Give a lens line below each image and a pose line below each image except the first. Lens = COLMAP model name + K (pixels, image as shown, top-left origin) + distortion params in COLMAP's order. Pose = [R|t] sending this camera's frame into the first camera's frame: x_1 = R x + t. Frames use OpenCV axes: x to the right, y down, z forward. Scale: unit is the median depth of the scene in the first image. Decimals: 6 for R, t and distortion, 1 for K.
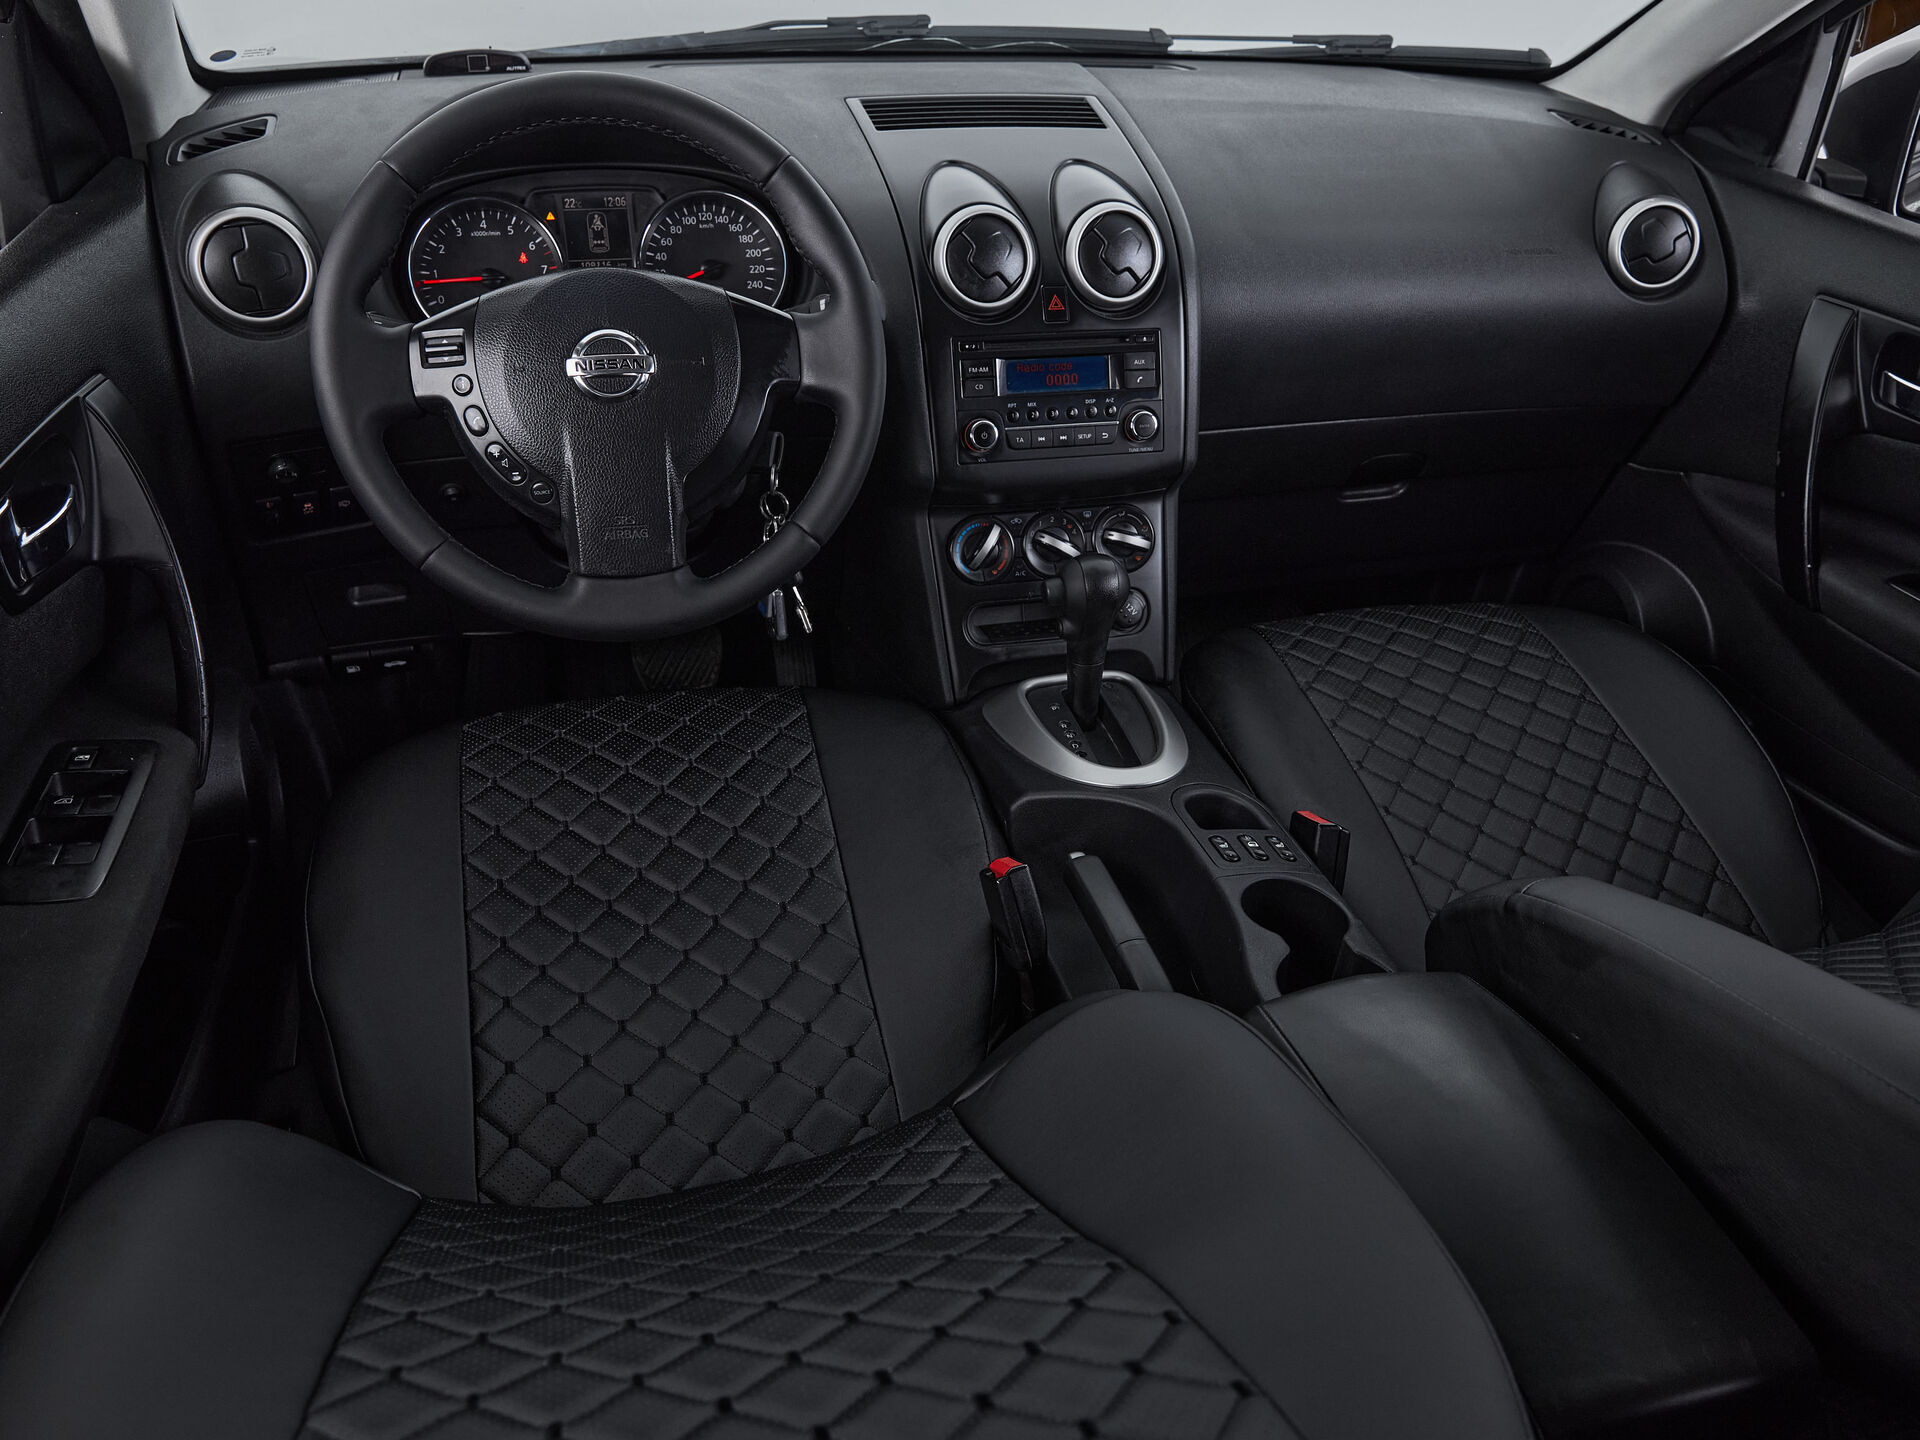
lens RADIAL K [[1559.6, 0, 956.0], [0, 1559.6, 721.7], [0, 0, 1]] dist [-0.004495, -0.008515]
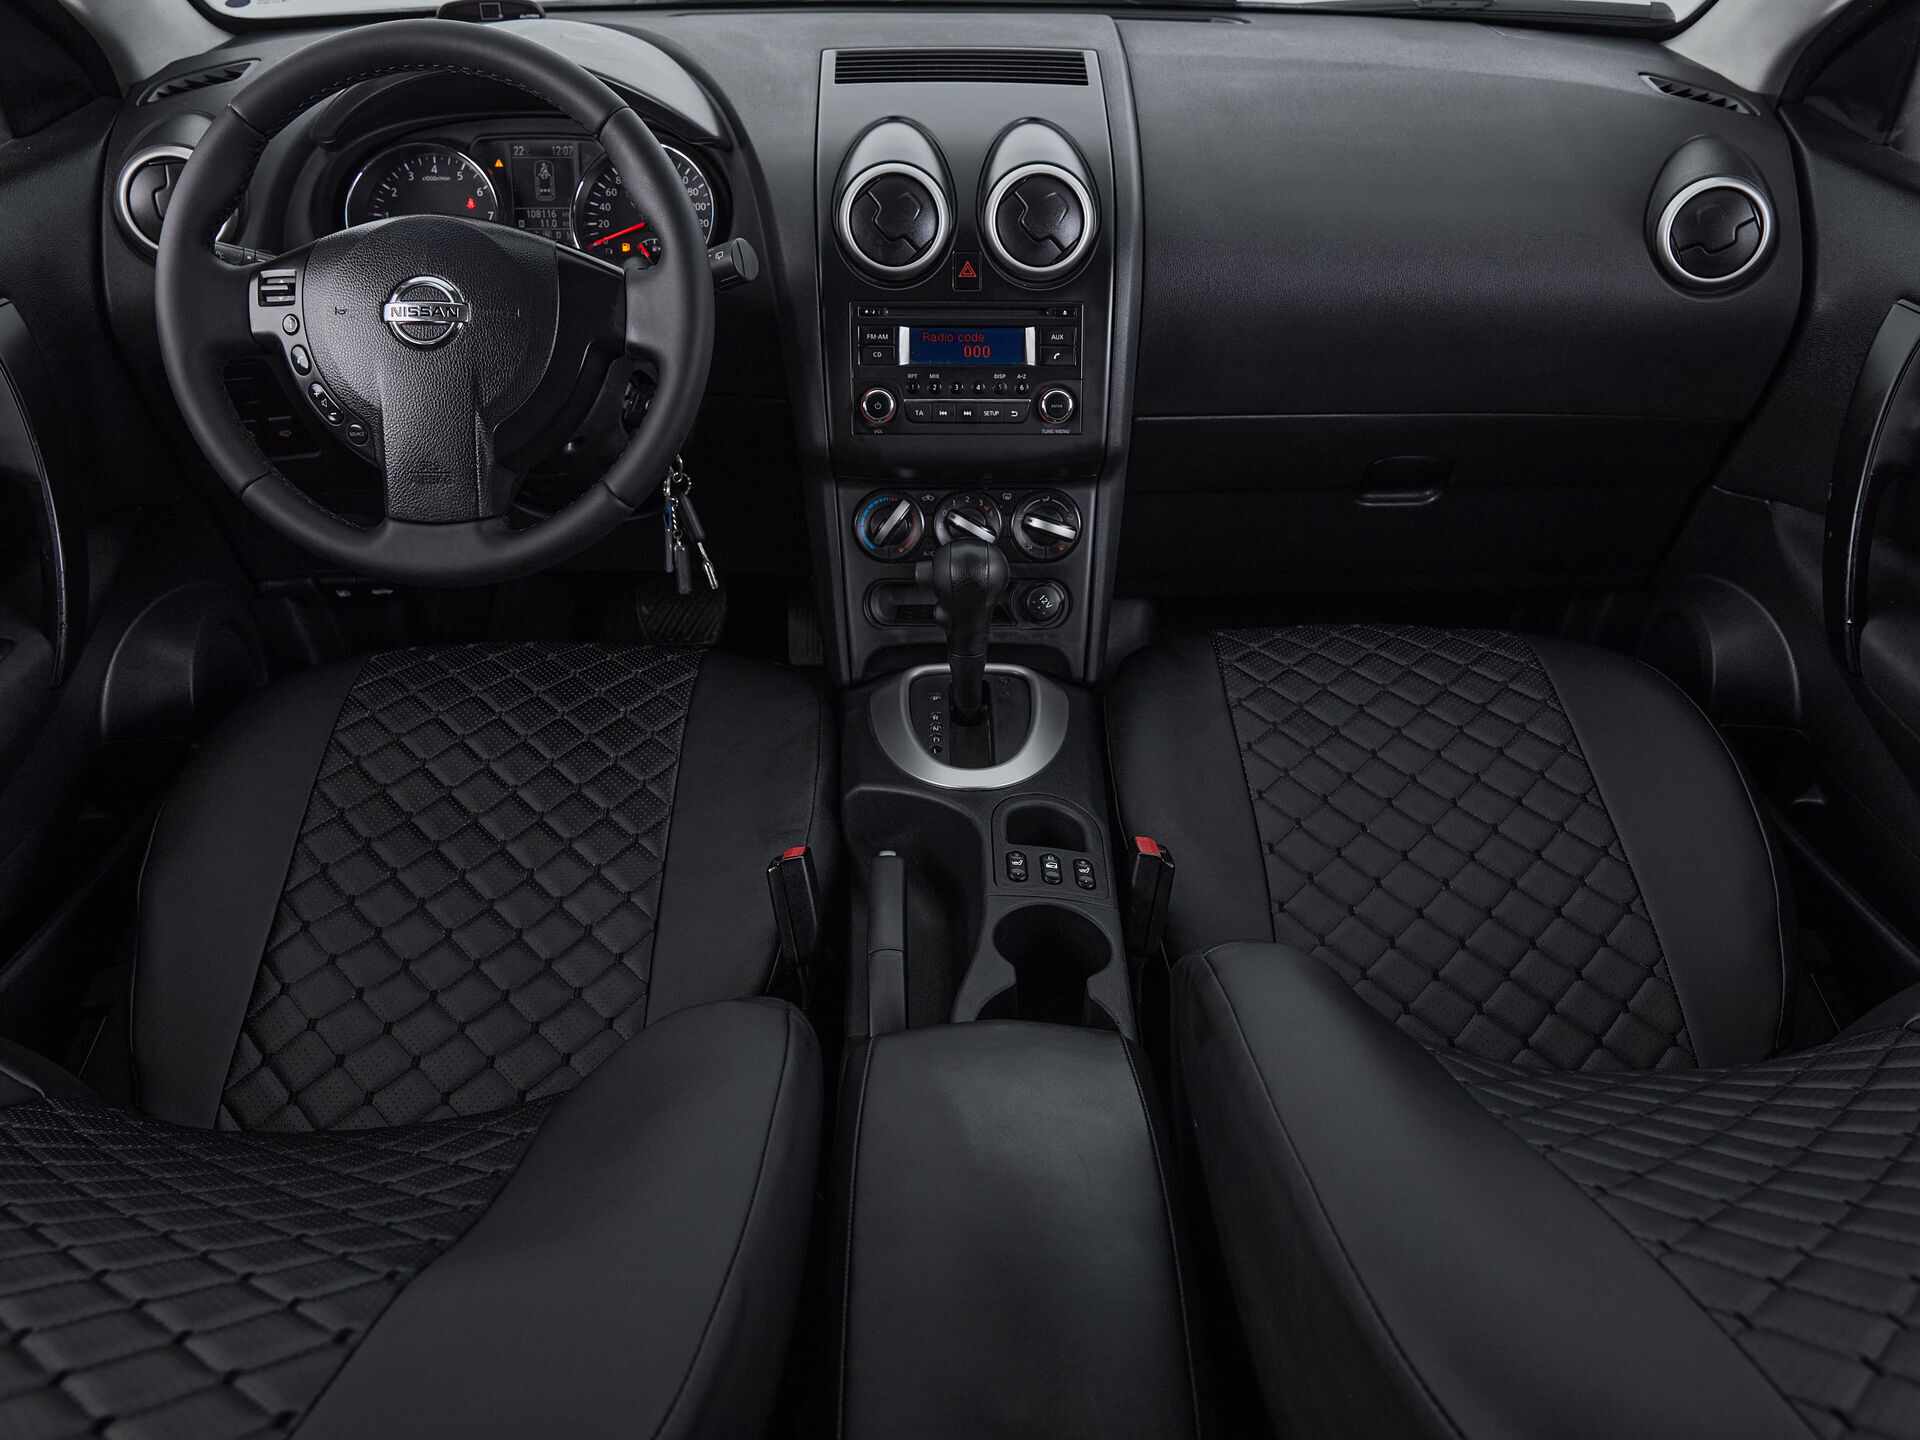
lens RADIAL K [[1559.6, 0, 948.3], [0, 1559.6, 715.7], [0, 0, 1]] dist [-0.004495, -0.008515]
pose [[0.969525, 0.105119, -0.221295, 0.283663], [-0.100952, 0.994436, 0.030092, -0.027471], [0.223227, -0.006835, 0.974743, 0.076423]]
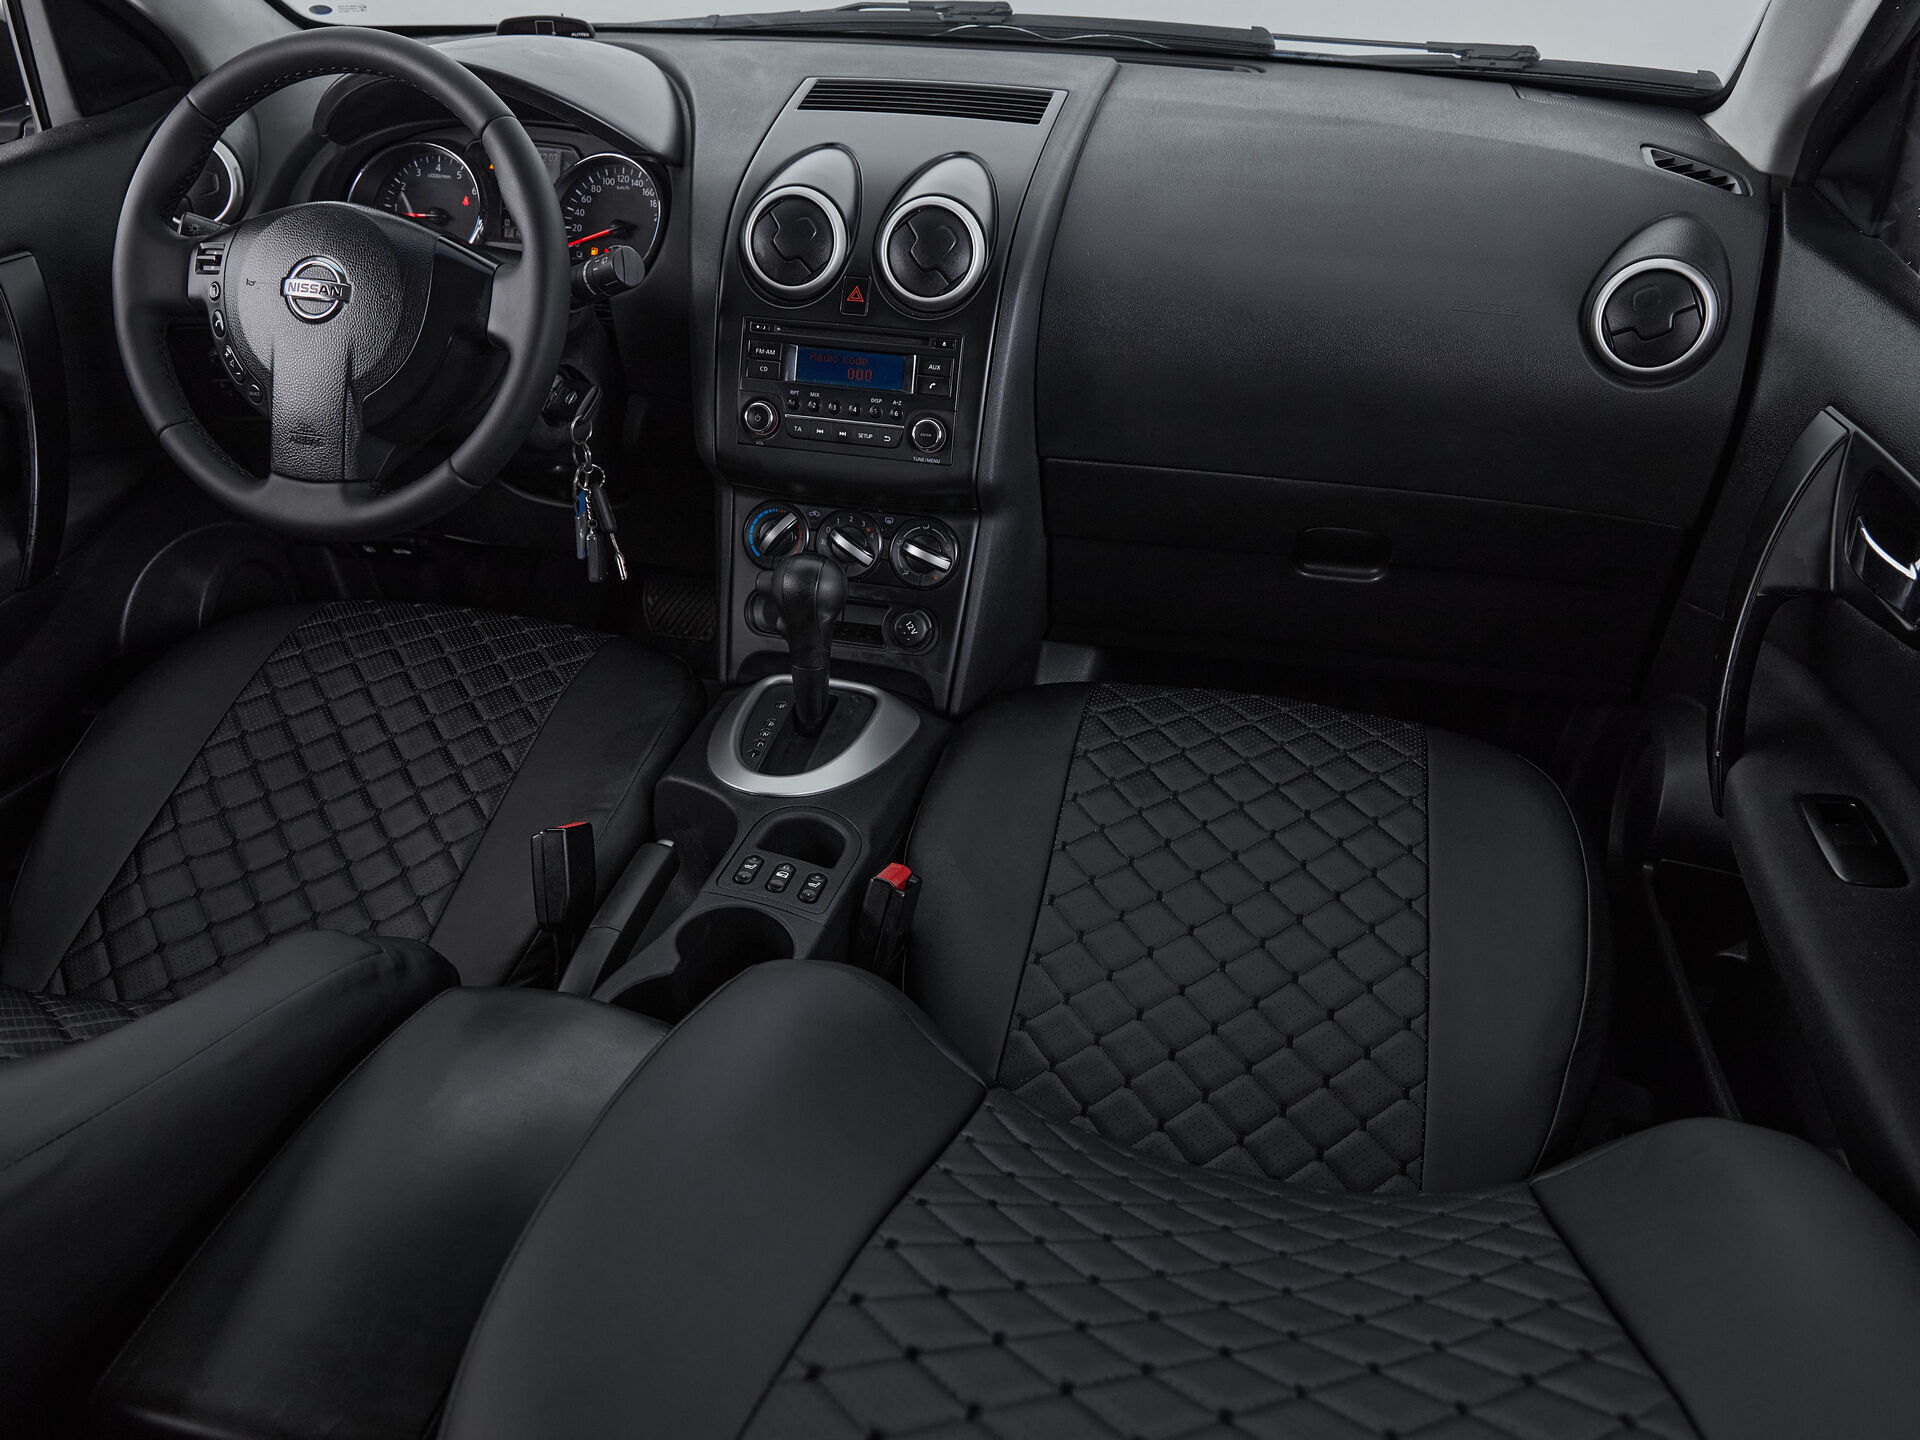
lens RADIAL K [[1559.6, 0, 921.6], [0, 1559.6, 737.9], [0, 0, 1]] dist [-0.004495, -0.008515]
pose [[0.875065, 0.232878, -0.424298, 0.560490], [-0.232357, 0.971141, 0.053807, -0.062623], [0.424584, 0.051503, 0.903923, 0.158755]]
